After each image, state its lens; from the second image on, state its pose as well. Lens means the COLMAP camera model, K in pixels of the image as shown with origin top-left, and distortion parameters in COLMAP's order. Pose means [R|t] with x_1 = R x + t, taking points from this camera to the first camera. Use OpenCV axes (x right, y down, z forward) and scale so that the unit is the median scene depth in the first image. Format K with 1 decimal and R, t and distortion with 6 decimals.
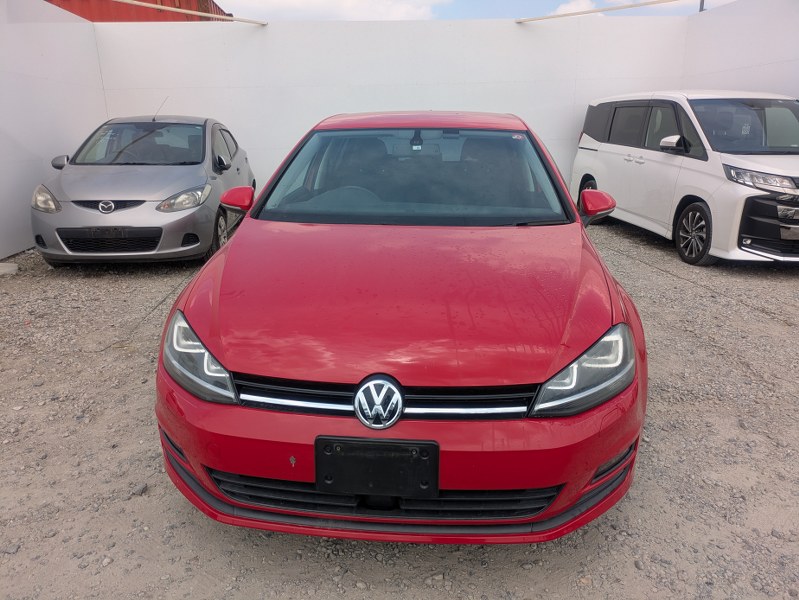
lens RADIAL K [[636.0, 0, 399.5], [0, 636.0, 300.0], [0, 0, 1]] dist [0.032717, -0.003320]
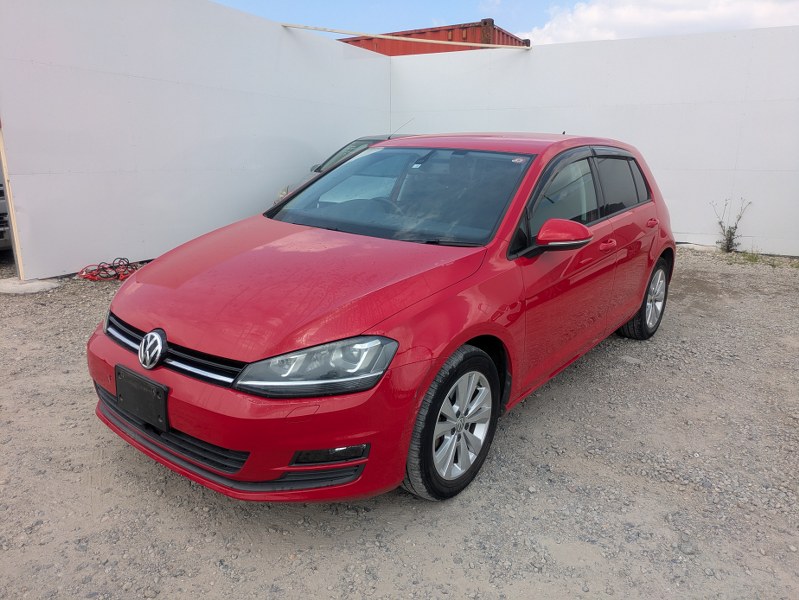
lens RADIAL K [[644.2, 0, 399.5], [0, 644.2, 300.0], [0, 0, 1]] dist [0.057607, 0.002160]
pose [[0.814252, 0.159214, -0.558252, 0.752668], [-0.176505, 0.984026, 0.023200, -0.041451], [0.553028, 0.079644, 0.829347, 0.106772]]
